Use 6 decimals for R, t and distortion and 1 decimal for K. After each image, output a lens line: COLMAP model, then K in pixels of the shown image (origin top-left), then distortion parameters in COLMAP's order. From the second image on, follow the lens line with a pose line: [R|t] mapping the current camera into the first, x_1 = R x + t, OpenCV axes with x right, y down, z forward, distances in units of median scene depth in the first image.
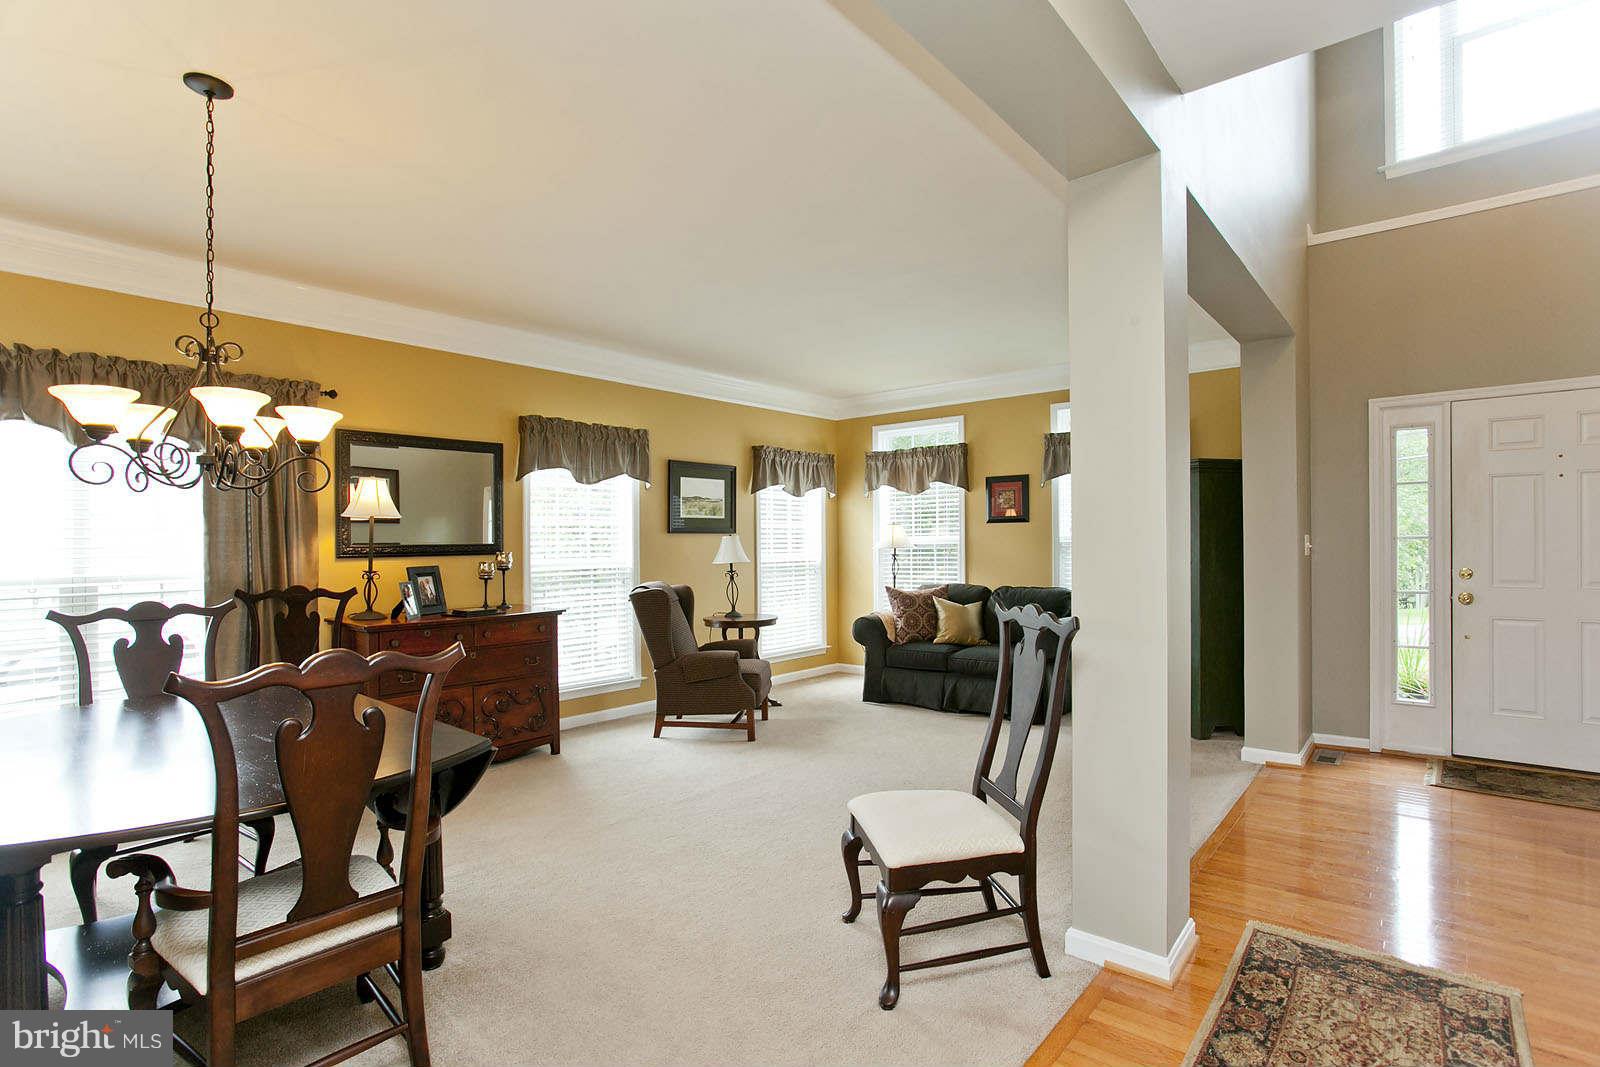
lens RADIAL K [[765.6, 0, 764.5], [0, 765.6, 548.9], [0, 0, 1]] dist [0.019118, 0.002038]
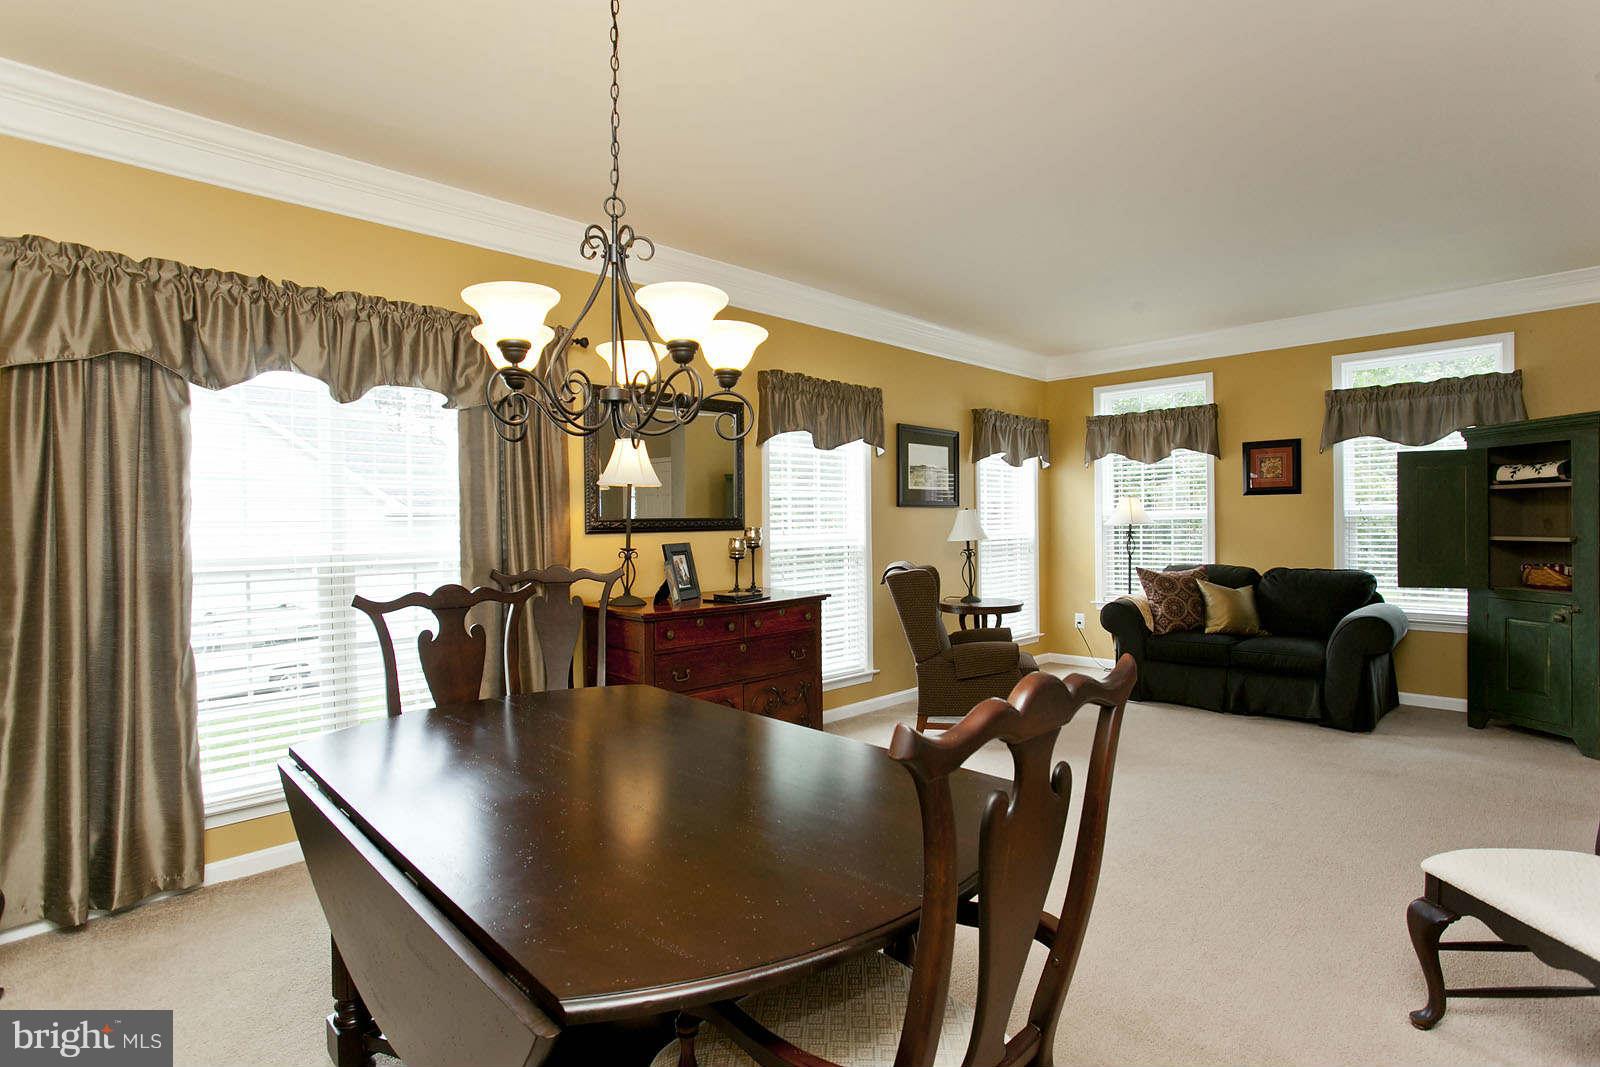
lens RADIAL K [[777.4, 0, 801.0], [0, 777.4, 535.4], [0, 0, 1]] dist [-0.008310, -0.000246]
pose [[0.998551, -0.000827, -0.053800, -0.190688], [0.001283, 0.999964, 0.008446, 0.004791], [0.053791, -0.008503, 0.998516, 0.102064]]
